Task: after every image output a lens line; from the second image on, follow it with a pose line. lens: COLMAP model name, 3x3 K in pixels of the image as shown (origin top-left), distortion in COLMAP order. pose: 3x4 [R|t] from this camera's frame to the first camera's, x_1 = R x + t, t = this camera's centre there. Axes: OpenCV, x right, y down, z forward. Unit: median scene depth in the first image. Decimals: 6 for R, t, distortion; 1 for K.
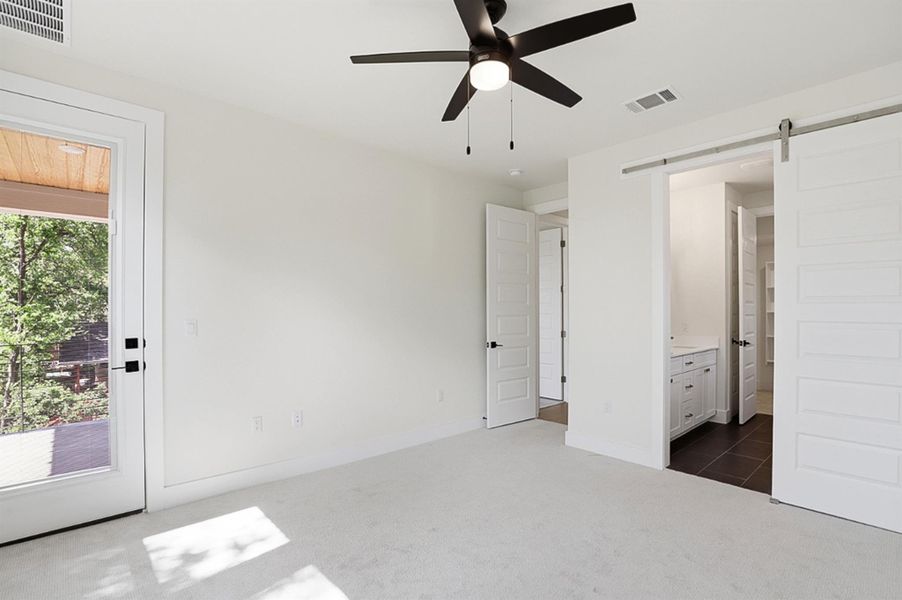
lens RADIAL K [[435.1, 0, 448.9], [0, 435.1, 312.5], [0, 0, 1]] dist [-0.001709, -0.000183]
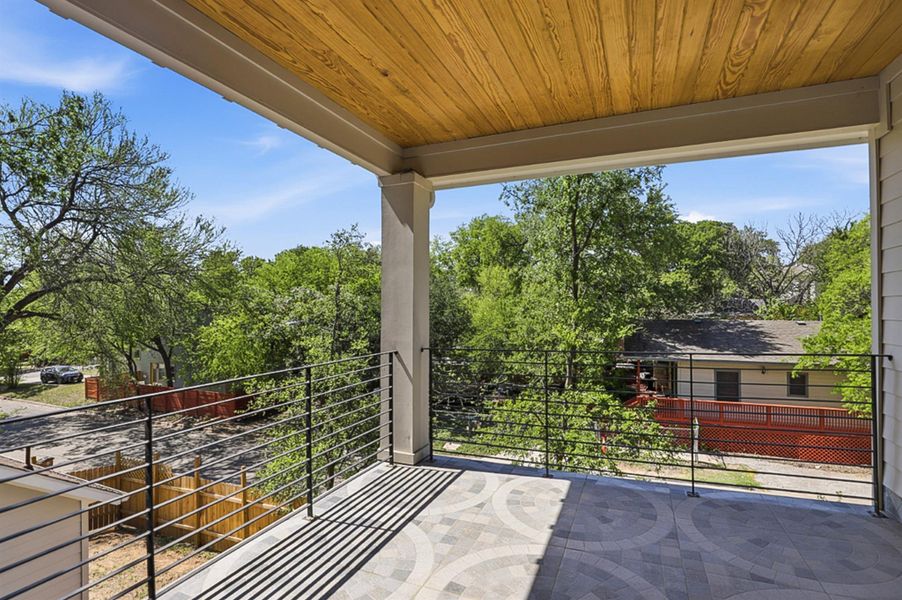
lens RADIAL K [[435.1, 0, 448.9], [0, 435.1, 312.5], [0, 0, 1]] dist [-0.001709, -0.000183]
pose [[0.429549, 0.002322, -0.903040, -0.269298], [0.001841, 0.999992, 0.003447, 0.004691], [0.903042, -0.003143, 0.429542, 0.360777]]
